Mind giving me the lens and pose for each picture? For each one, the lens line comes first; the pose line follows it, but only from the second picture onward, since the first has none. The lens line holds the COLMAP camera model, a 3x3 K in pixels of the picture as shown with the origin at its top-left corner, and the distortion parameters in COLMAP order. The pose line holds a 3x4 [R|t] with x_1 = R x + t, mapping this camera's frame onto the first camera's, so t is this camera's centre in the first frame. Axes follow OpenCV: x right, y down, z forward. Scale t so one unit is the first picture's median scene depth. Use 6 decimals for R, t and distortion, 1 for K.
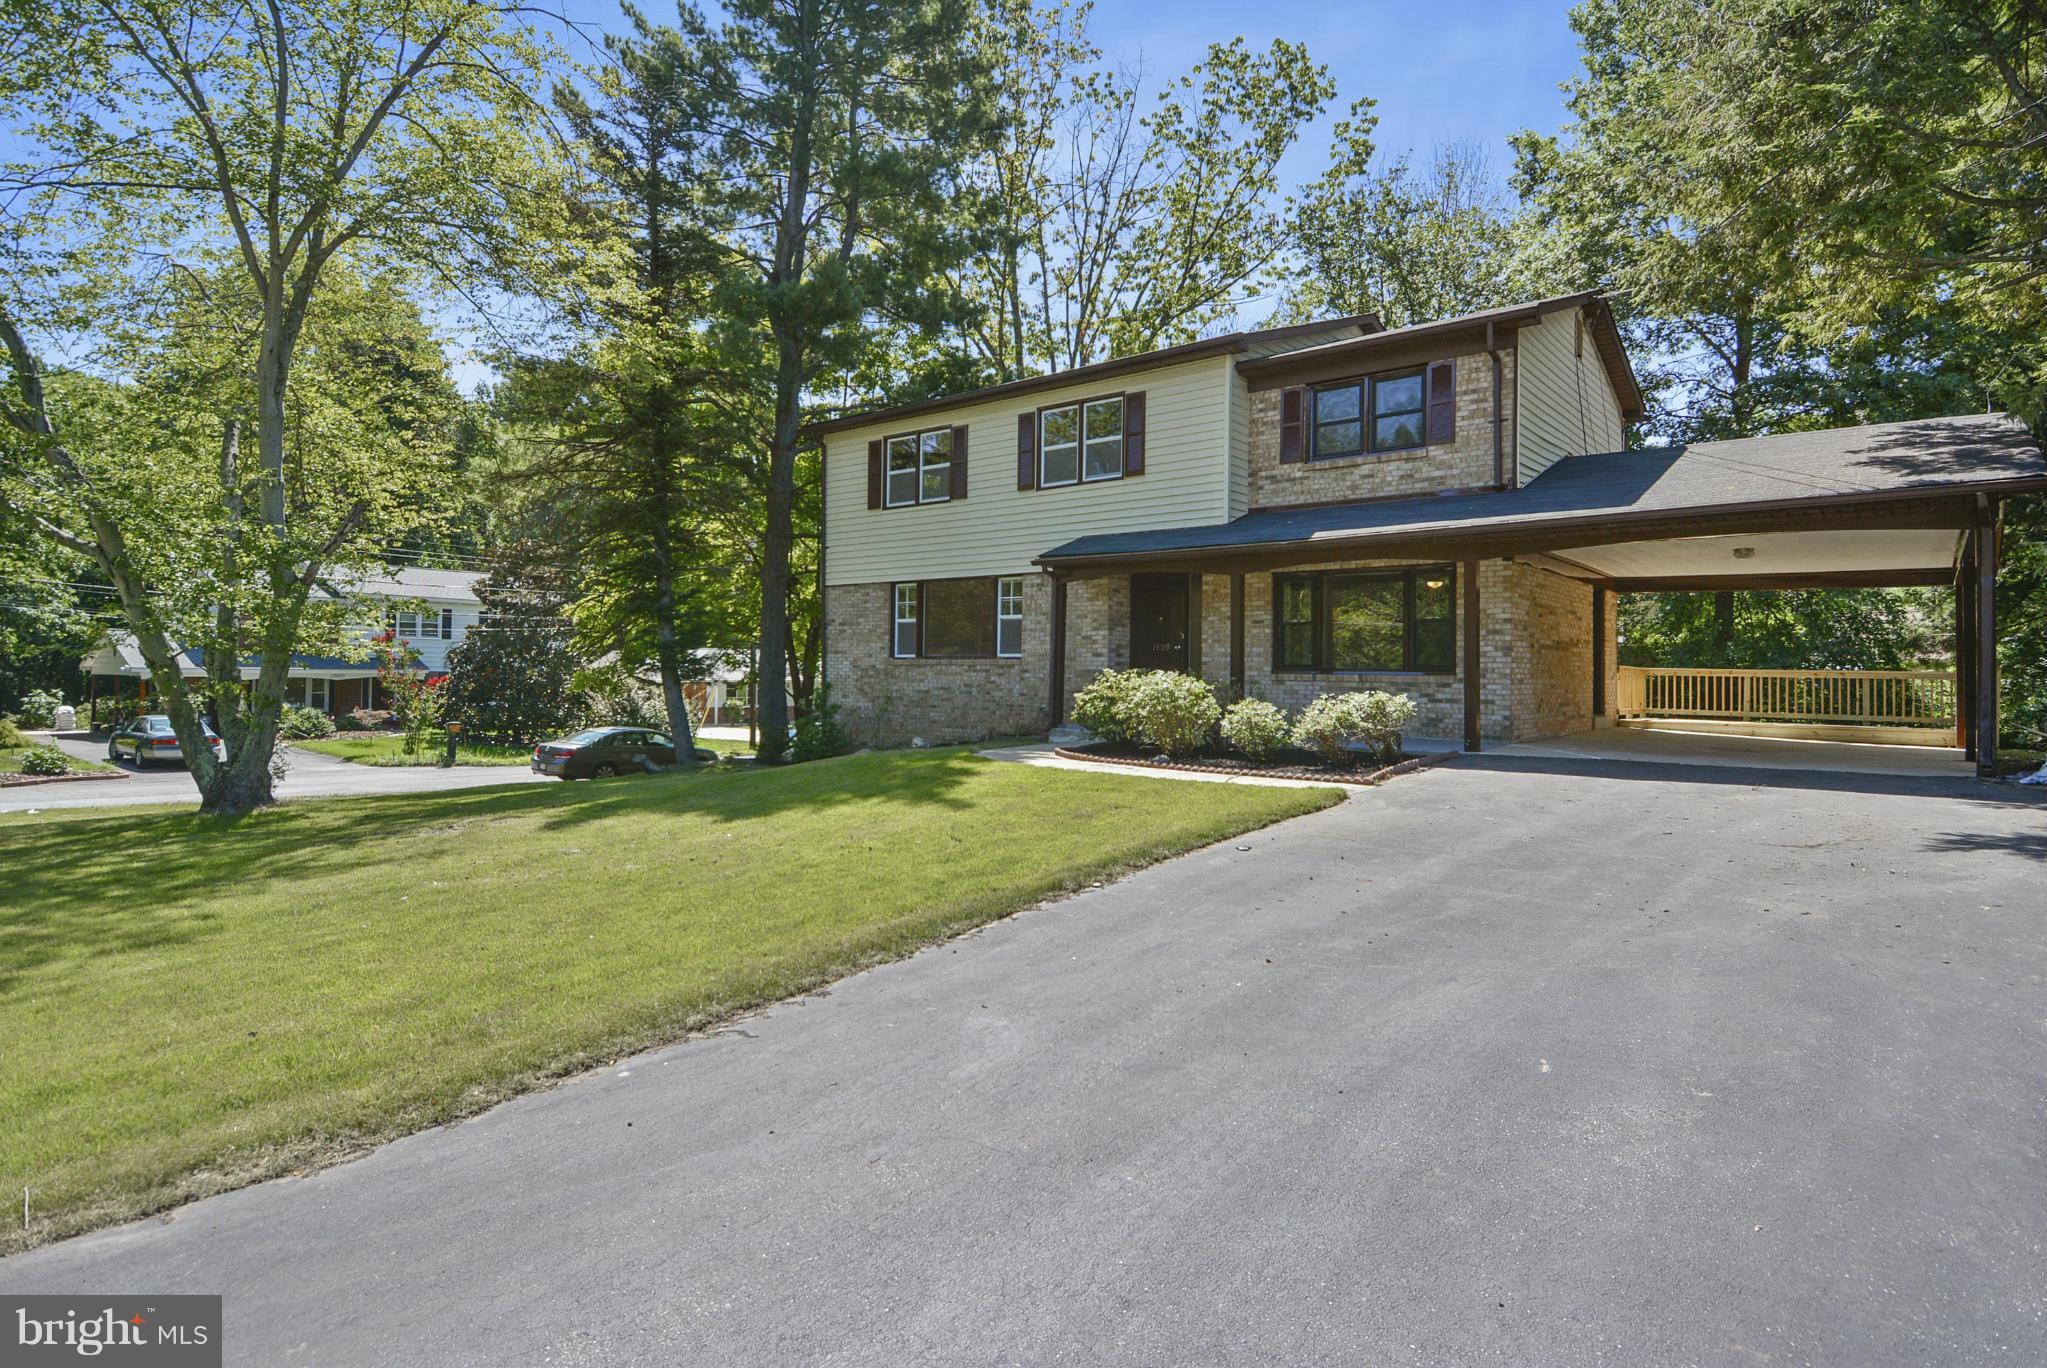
lens RADIAL K [[1100.0, 0, 1027.0], [0, 1100.0, 673.0], [0, 0, 1]] dist [-0.001725, -0.000668]
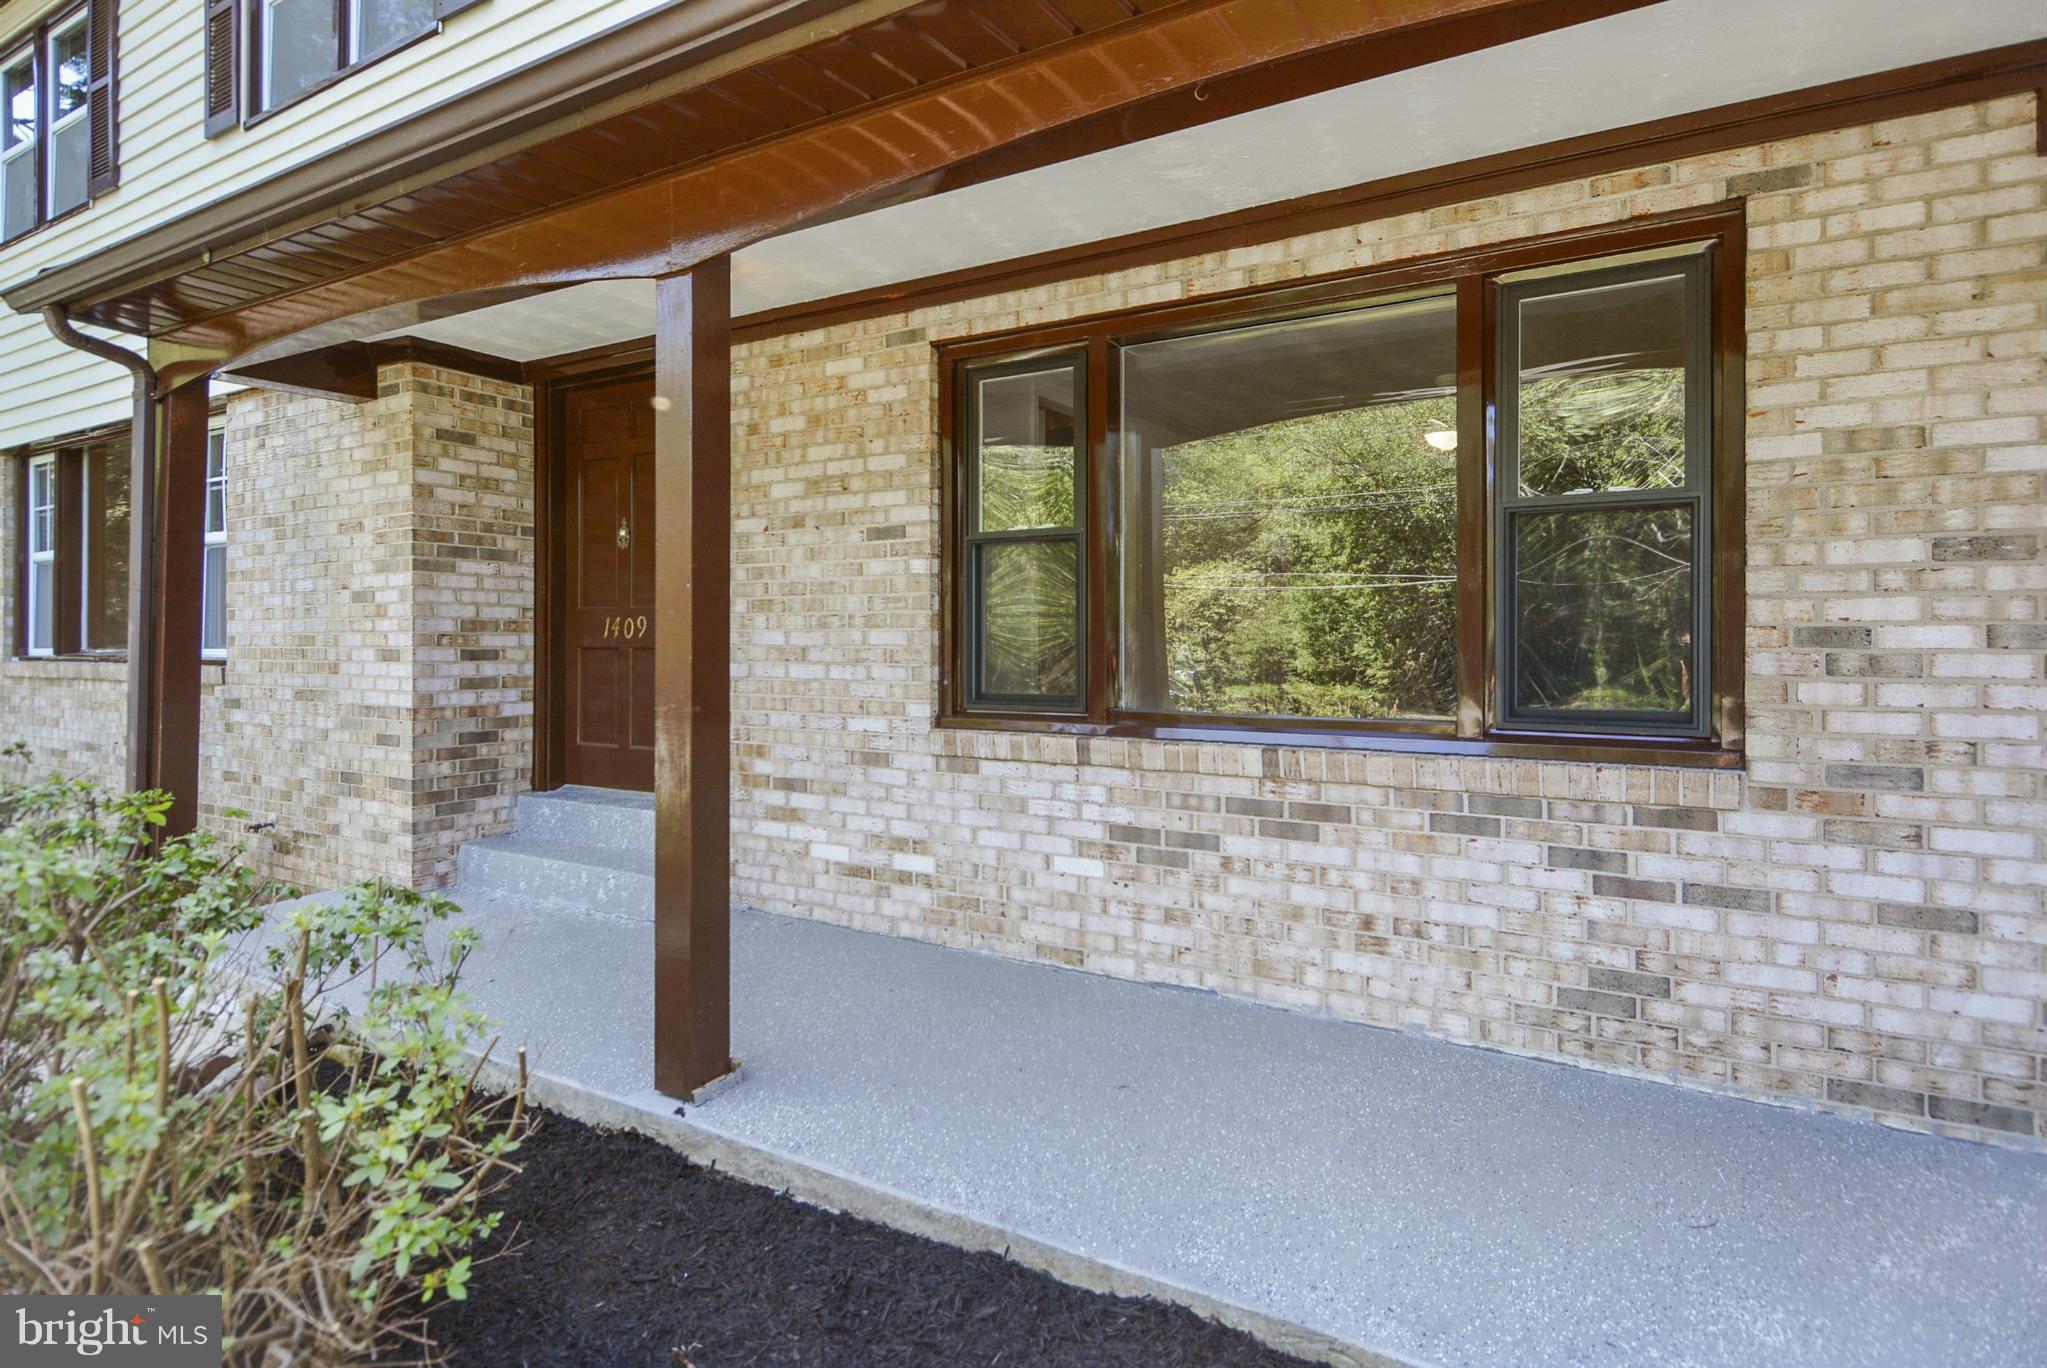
lens RADIAL K [[1100.0, 0, 1027.0], [0, 1100.0, 673.0], [0, 0, 1]] dist [-0.001725, -0.000668]
pose [[0.985179, -0.016816, 0.170703, 0.206099], [0.011432, 0.999407, 0.032475, -0.021127], [-0.171148, -0.030042, 0.984787, 0.746658]]
